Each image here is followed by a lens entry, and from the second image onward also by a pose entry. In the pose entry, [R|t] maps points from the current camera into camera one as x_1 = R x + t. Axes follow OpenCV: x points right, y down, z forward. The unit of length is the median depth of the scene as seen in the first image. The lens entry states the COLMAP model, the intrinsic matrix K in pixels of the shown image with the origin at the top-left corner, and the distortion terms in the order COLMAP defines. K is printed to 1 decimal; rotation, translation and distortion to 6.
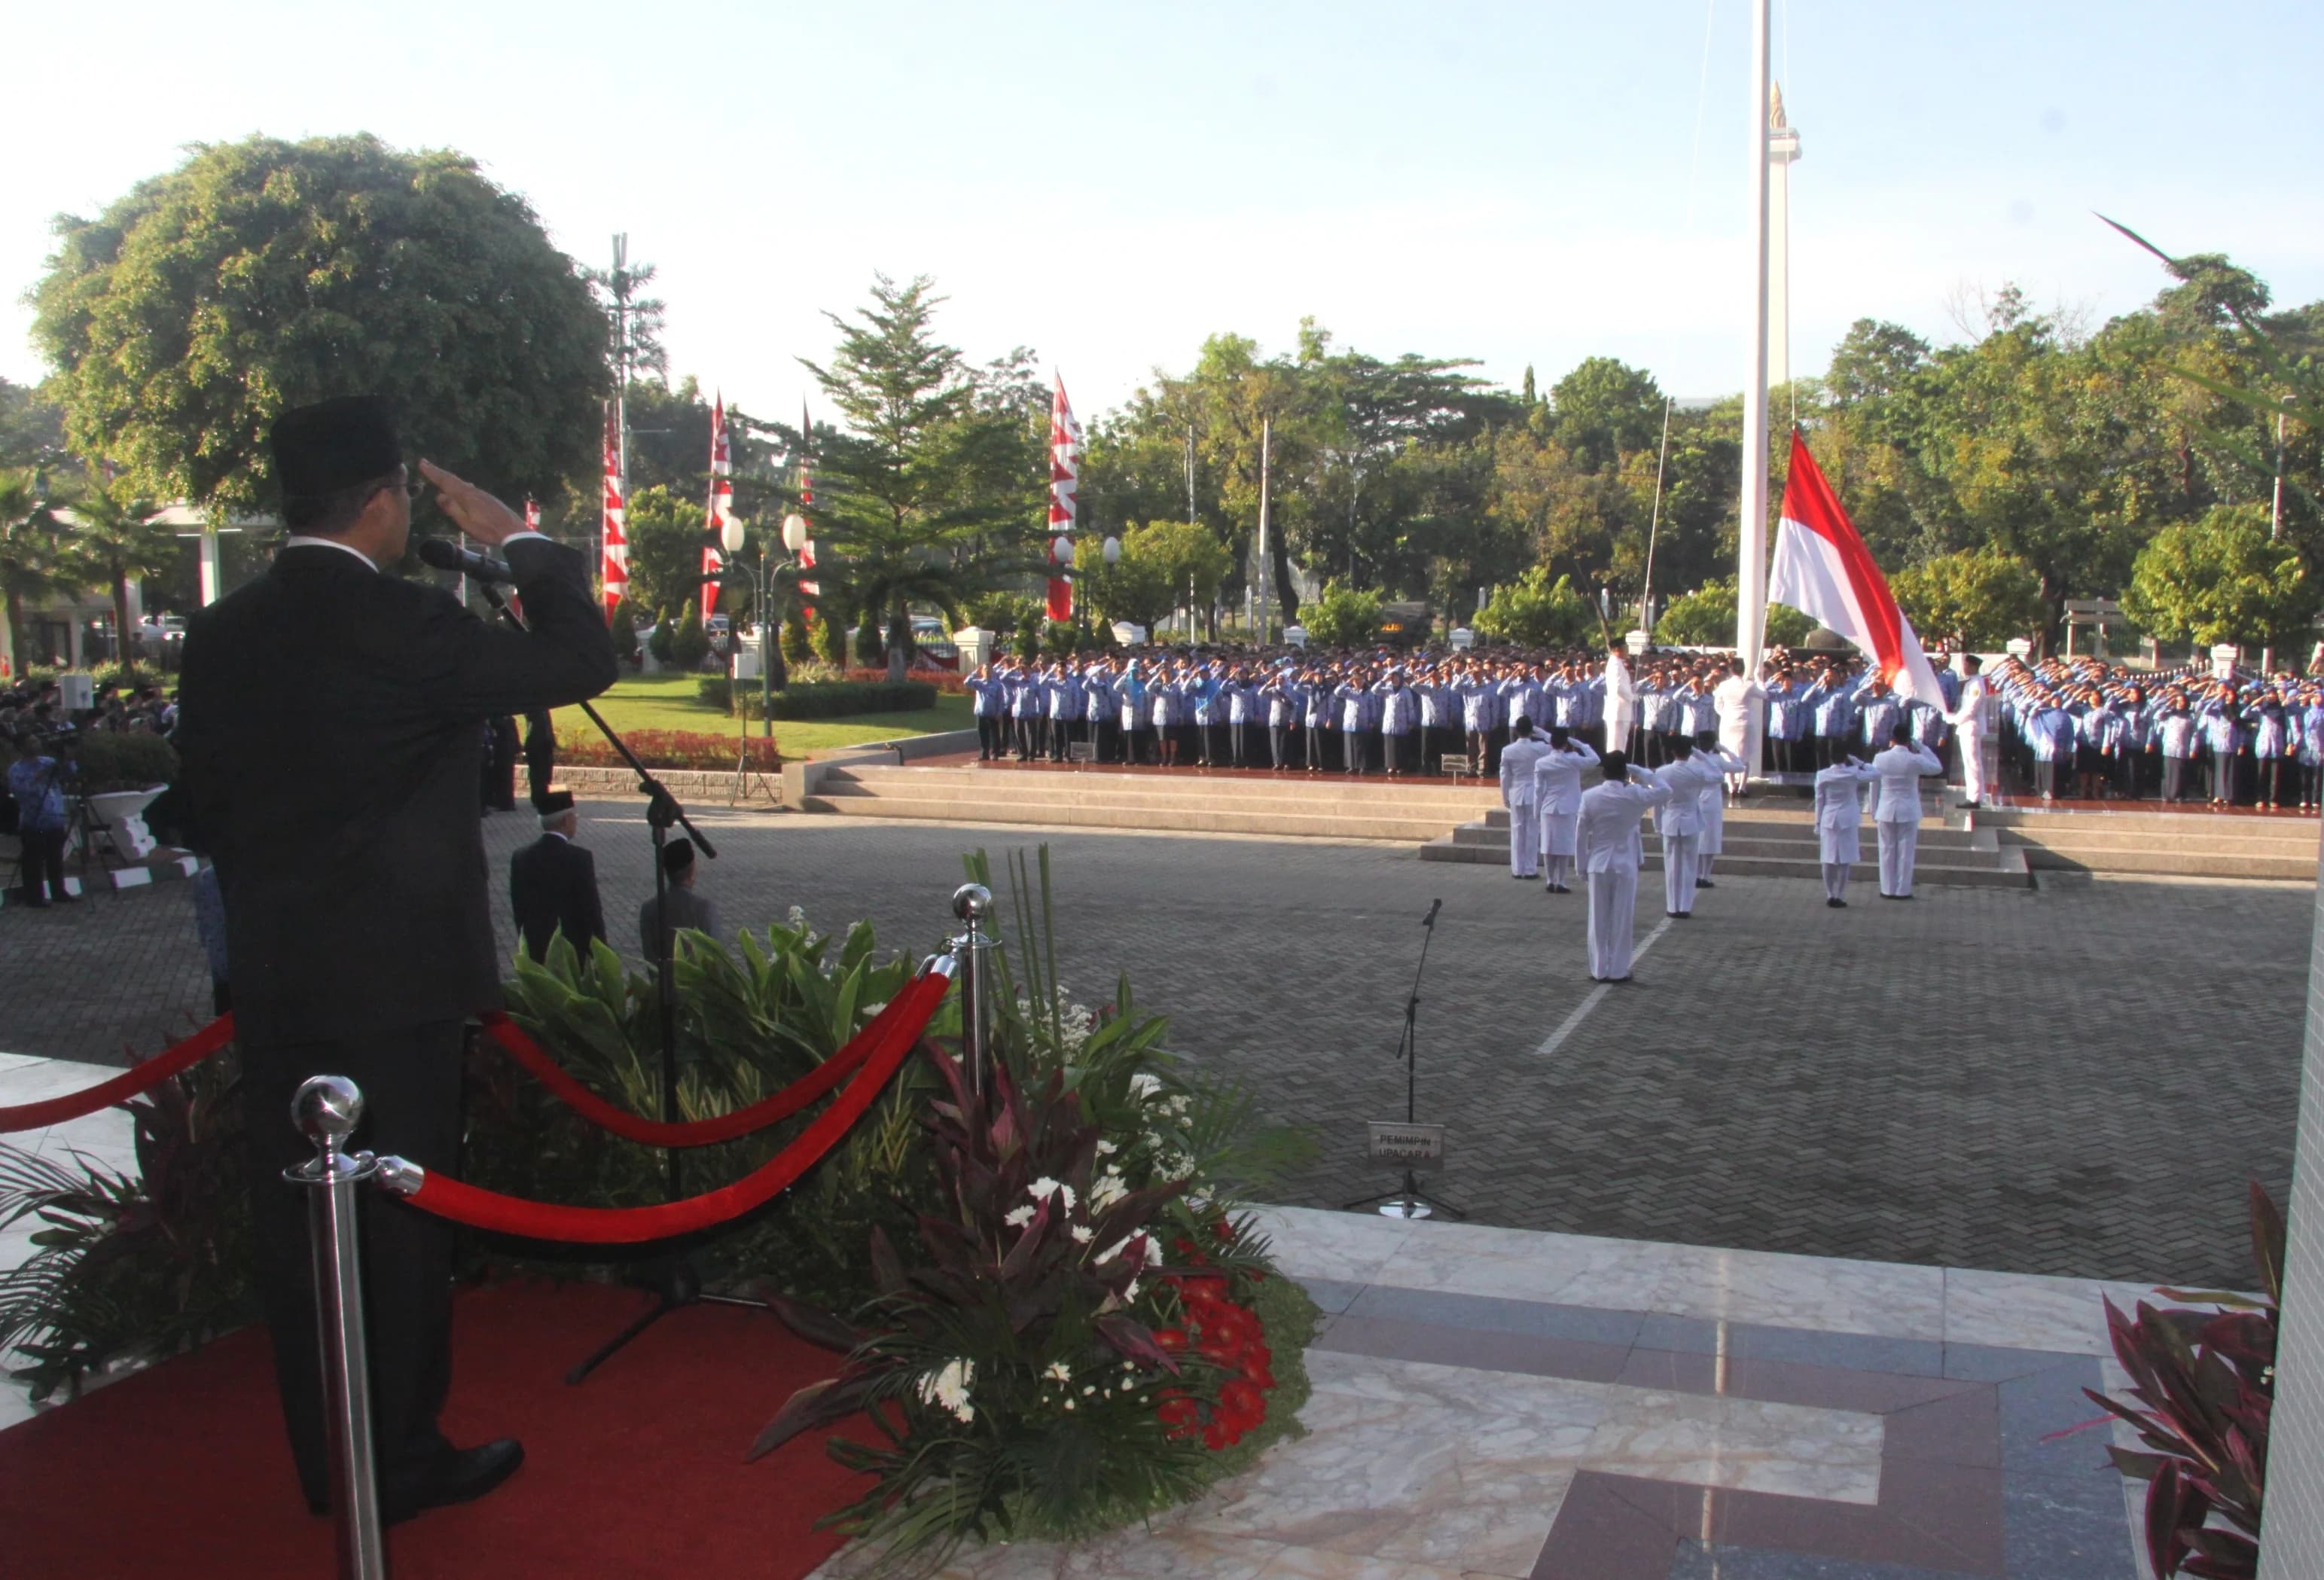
lens RADIAL K [[2274.0, 0, 1168.8], [0, 2274.0, 933.5], [0, 0, 1]] dist [-0.181012, 0.126089]
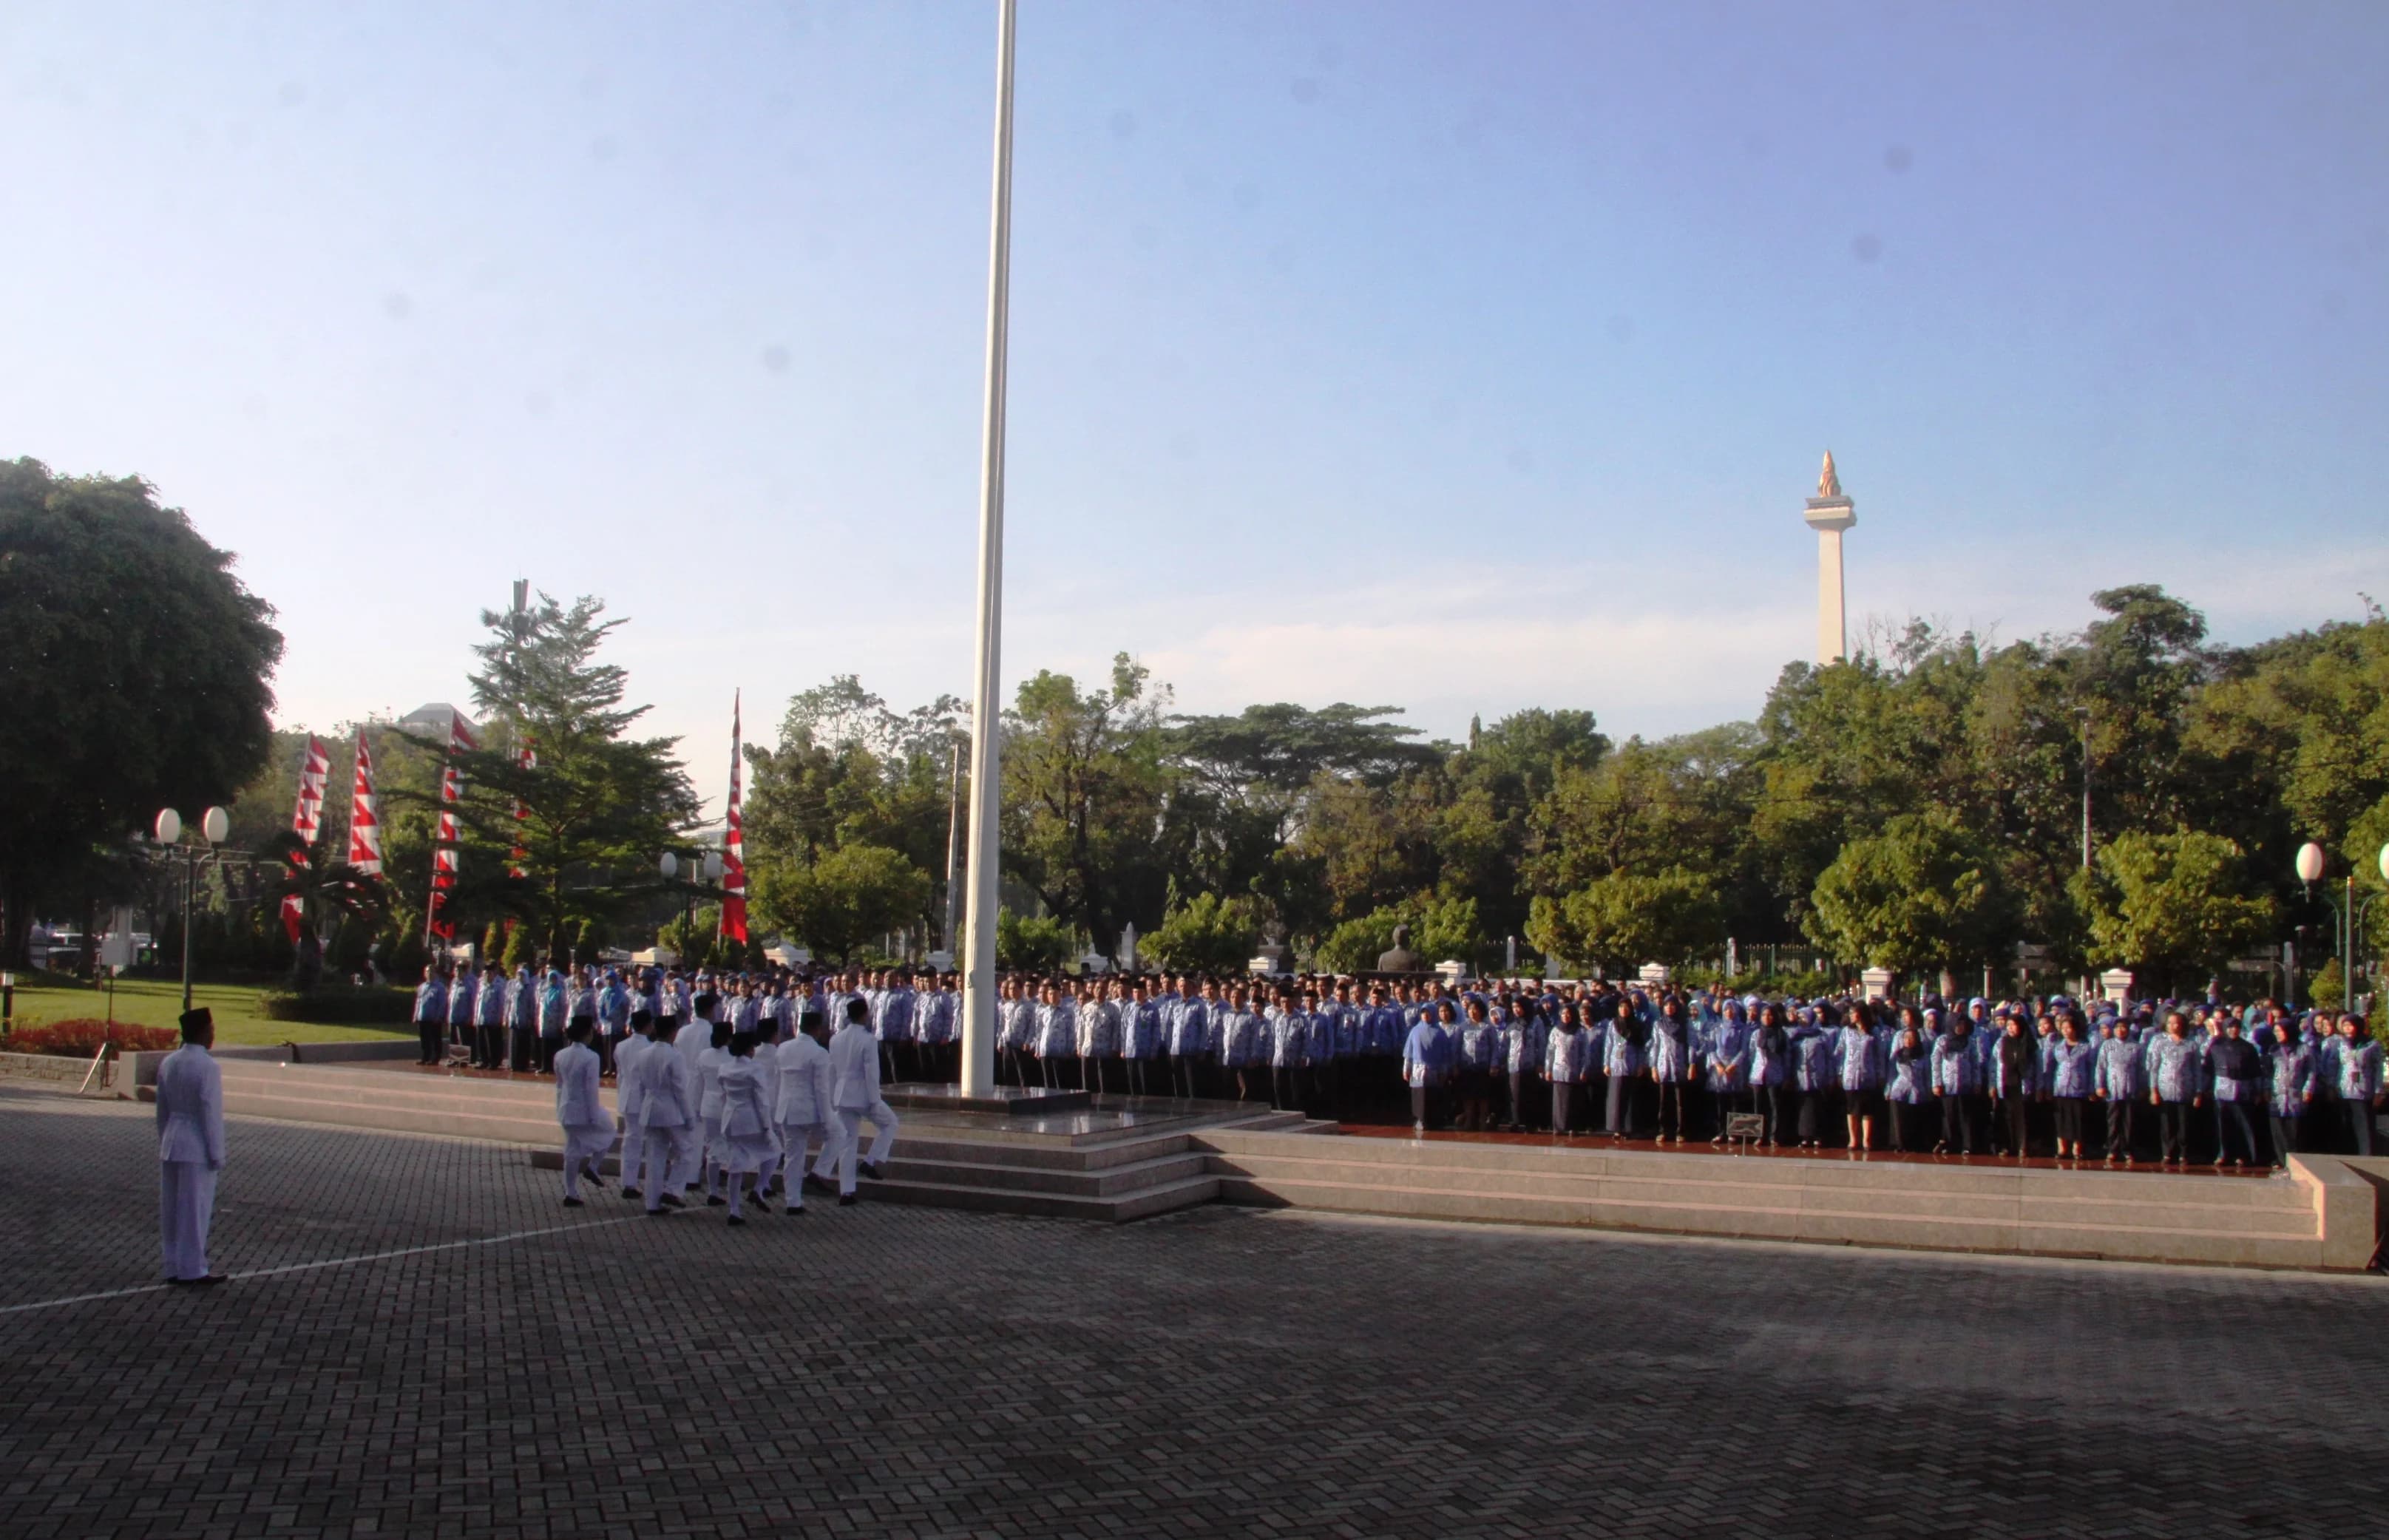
lens RADIAL K [[2156.7, 0, 1191.9], [0, 2156.7, 862.9], [0, 0, 1]] dist [-0.213202, 0.203531]
pose [[0.990688, 0.011218, -0.135691, 0.258475], [-0.037782, 0.980111, -0.194821, 0.001121], [0.130807, 0.198134, 0.971408, 0.109590]]
